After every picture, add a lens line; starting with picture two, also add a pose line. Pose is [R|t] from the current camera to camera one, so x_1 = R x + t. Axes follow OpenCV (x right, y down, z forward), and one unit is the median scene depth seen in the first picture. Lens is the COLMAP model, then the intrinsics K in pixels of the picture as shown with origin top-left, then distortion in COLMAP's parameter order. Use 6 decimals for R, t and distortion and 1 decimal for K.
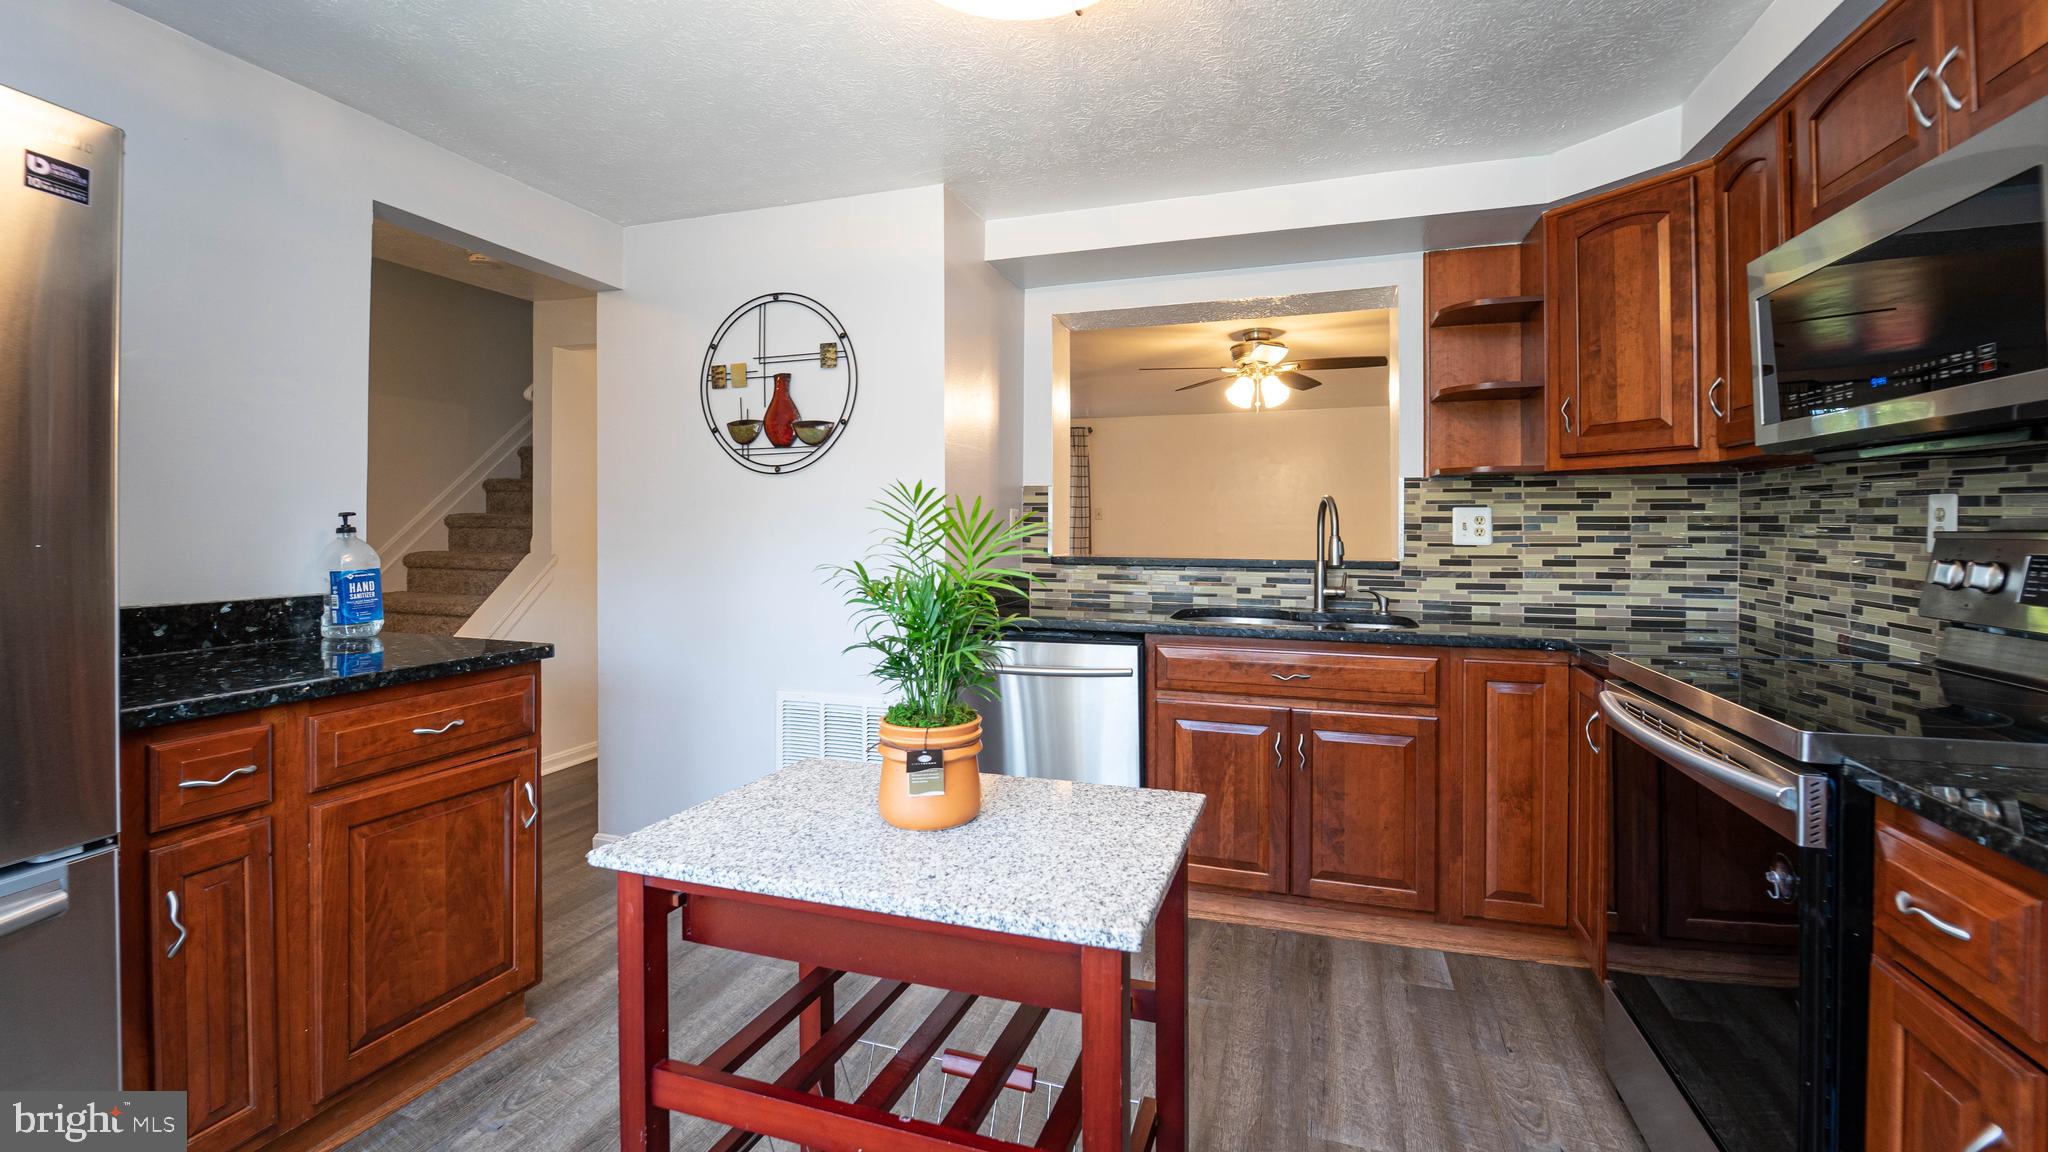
lens RADIAL K [[853.9, 0, 1051.2], [0, 853.9, 519.1], [0, 0, 1]] dist [-0.002358, -0.000225]
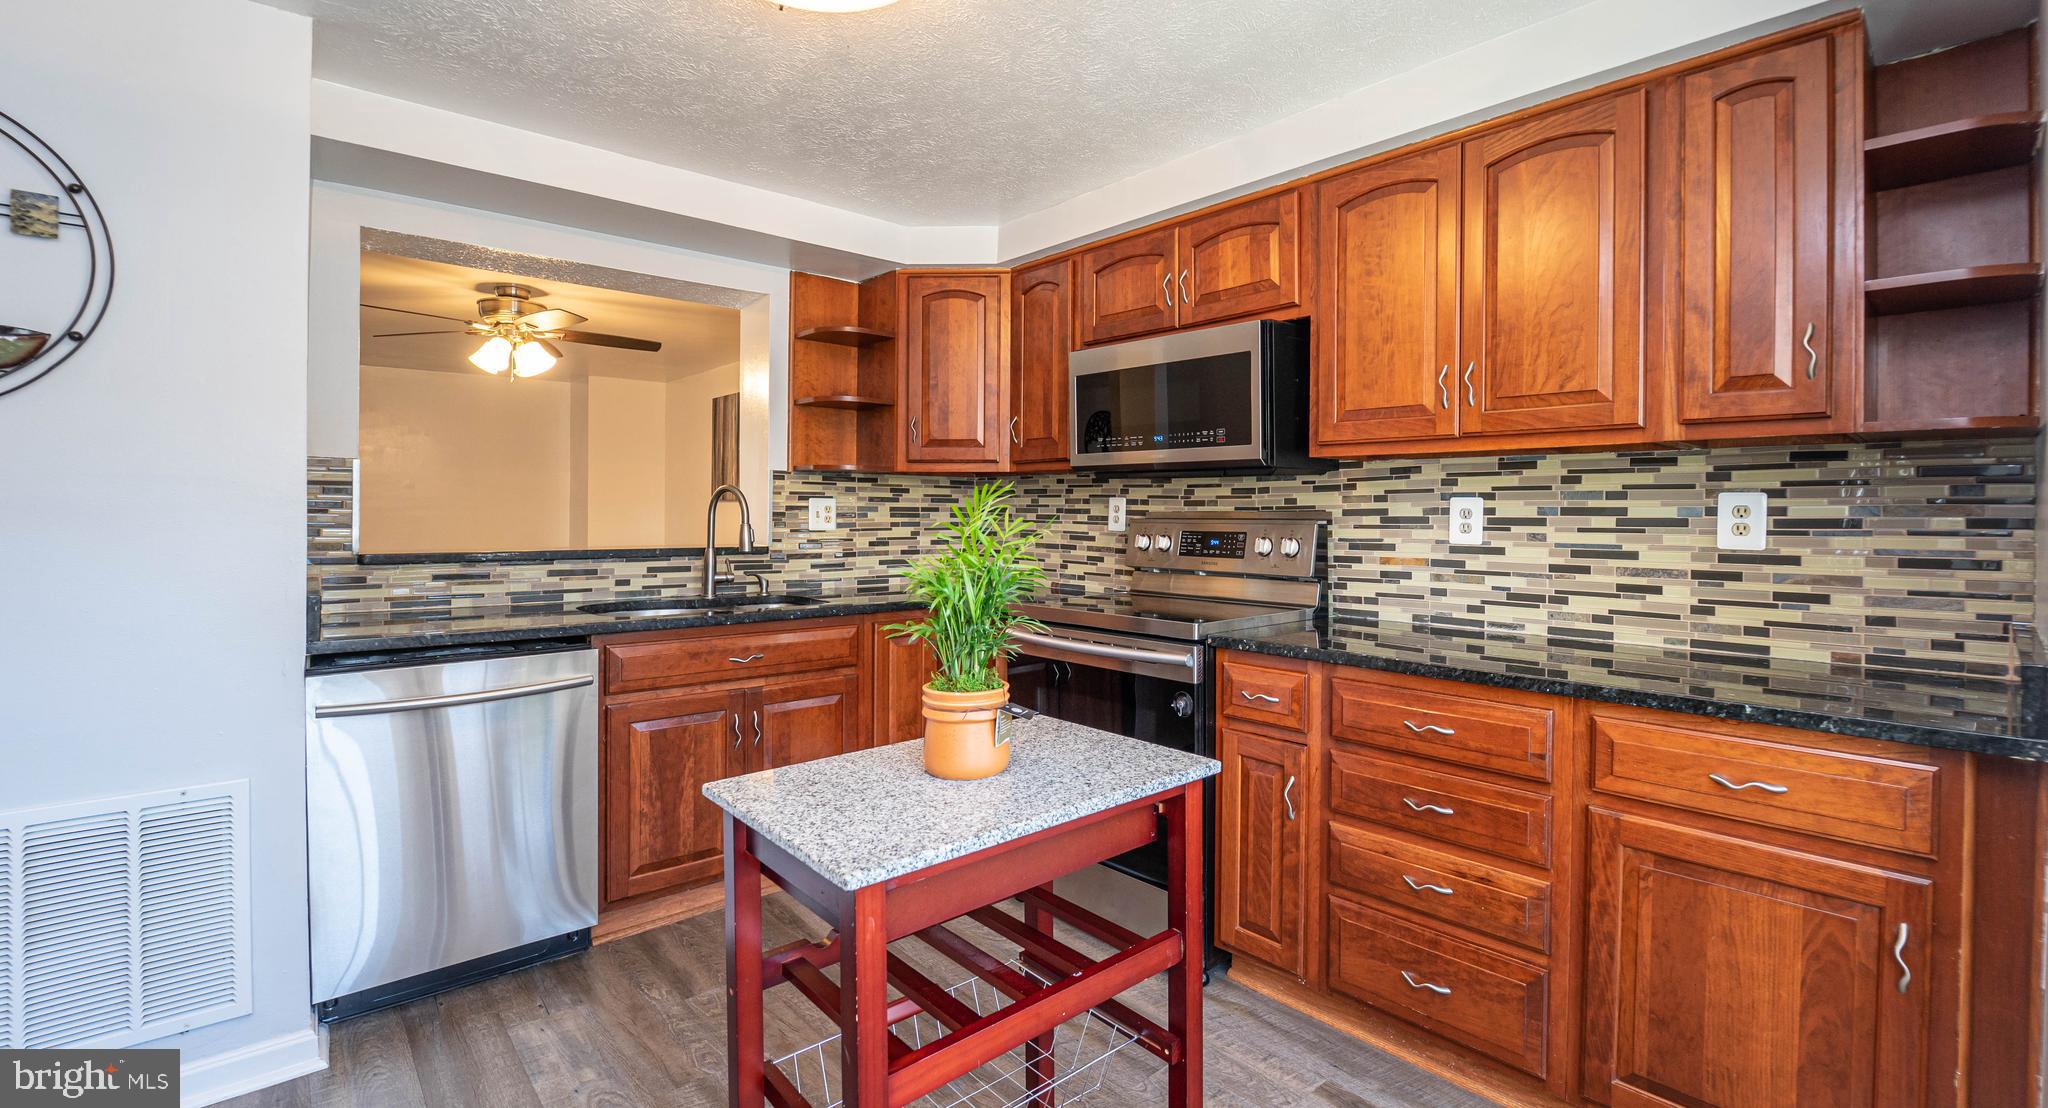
lens RADIAL K [[898.8, 0, 1046.9], [0, 898.8, 506.4], [0, 0, 1]] dist [-0.000837, -0.000234]
pose [[0.509576, 0.008077, 0.860388, -0.432250], [-0.011123, 0.999934, -0.002800, -0.002518], [-0.860354, -0.008144, 0.509632, 0.110514]]
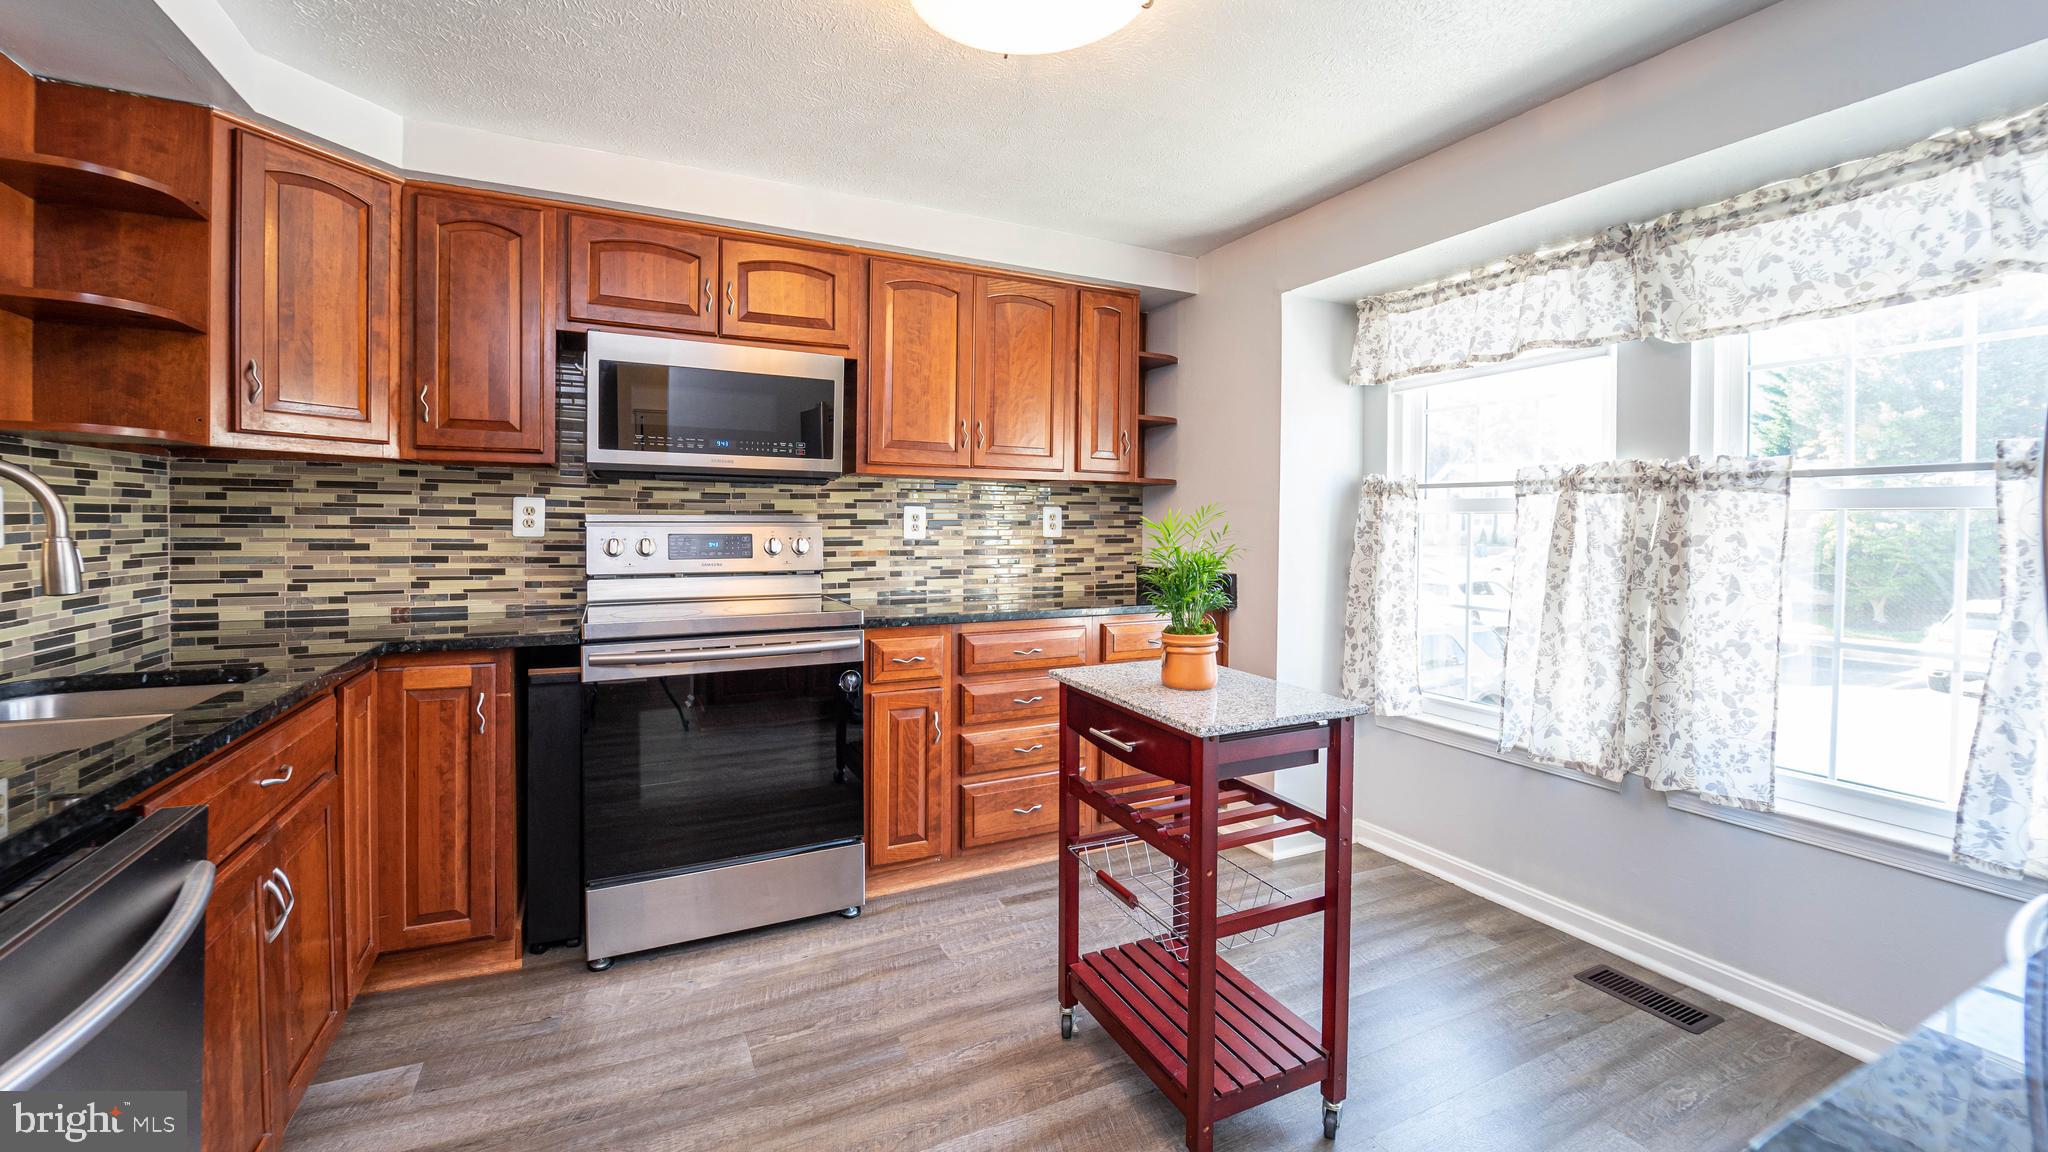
lens RADIAL K [[853.9, 0, 1051.2], [0, 853.9, 519.1], [0, 0, 1]] dist [-0.002358, -0.000225]
pose [[-0.698280, -0.004705, 0.715809, -0.461328], [-0.012394, 0.999908, -0.005518, 0.004014], [-0.715717, -0.012725, -0.698274, 0.927877]]
